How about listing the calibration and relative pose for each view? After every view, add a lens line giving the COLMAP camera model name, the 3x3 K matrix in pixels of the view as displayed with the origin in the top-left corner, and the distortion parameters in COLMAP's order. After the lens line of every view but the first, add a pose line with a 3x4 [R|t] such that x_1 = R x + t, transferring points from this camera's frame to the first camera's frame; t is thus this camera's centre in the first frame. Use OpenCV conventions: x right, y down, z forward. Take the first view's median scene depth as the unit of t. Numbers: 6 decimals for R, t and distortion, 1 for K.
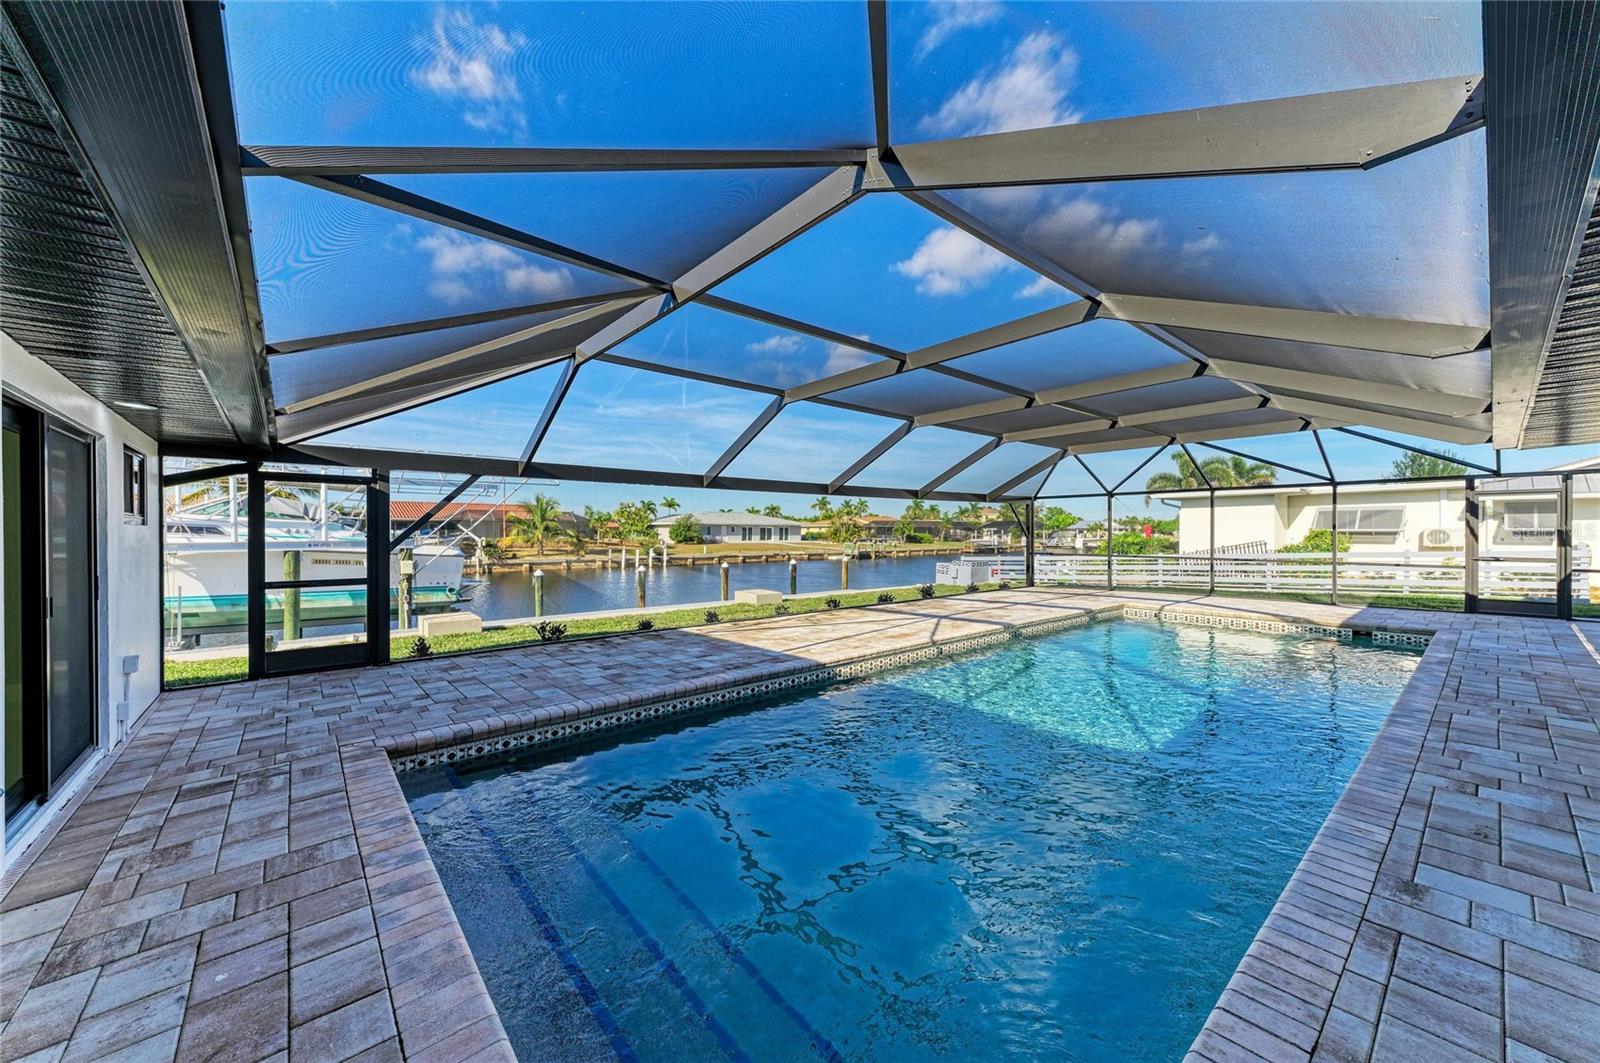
lens RADIAL K [[591.1, 0, 809.9], [0, 591.1, 536.2], [0, 0, 1]] dist [0.017987, -0.000089]
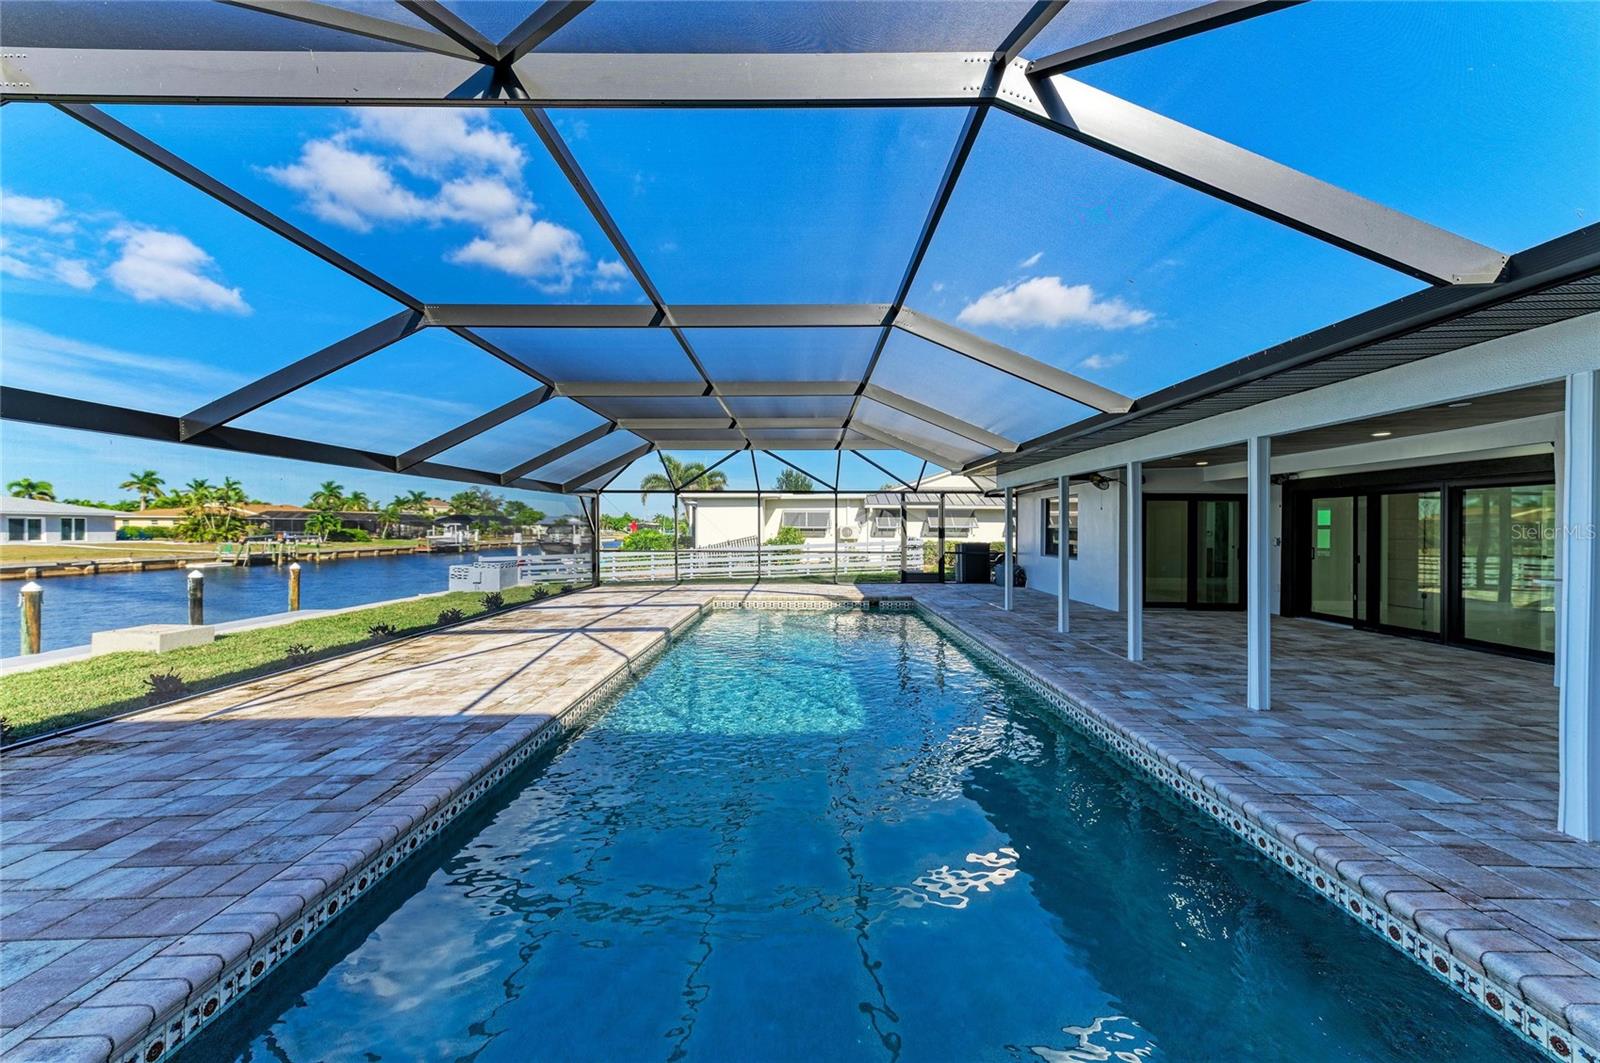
lens RADIAL K [[610.9, 0, 806.1], [0, 610.9, 538.9], [0, 0, 1]] dist [0.011766, -0.000303]
pose [[0.654572, -0.010434, 0.755927, -0.113926], [0.002194, 0.999927, 0.011903, -0.000313], [-0.755996, -0.006133, 0.654547, 0.107537]]
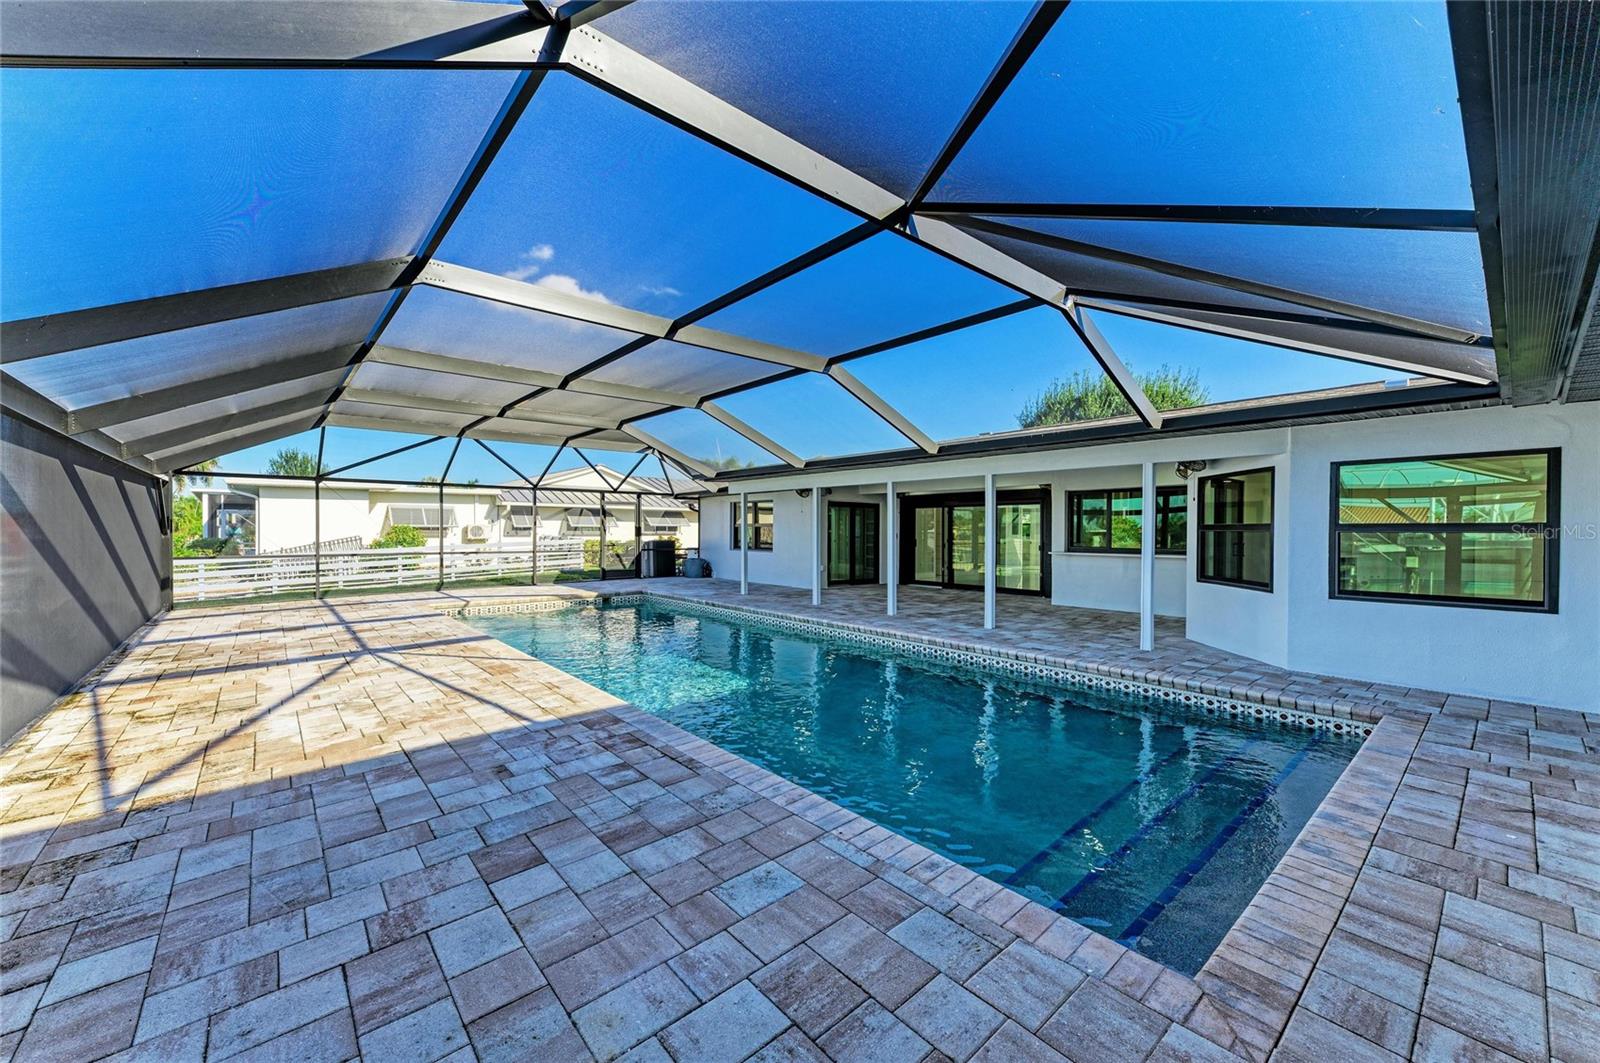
lens RADIAL K [[614.2, 0, 794.6], [0, 614.2, 525.0], [0, 0, 1]] dist [0.013928, -0.000271]
pose [[0.005208, 0.008066, 0.999954, -0.258990], [0.004006, 0.999959, -0.008087, 0.000661], [-0.999978, 0.004048, 0.005176, 0.281603]]
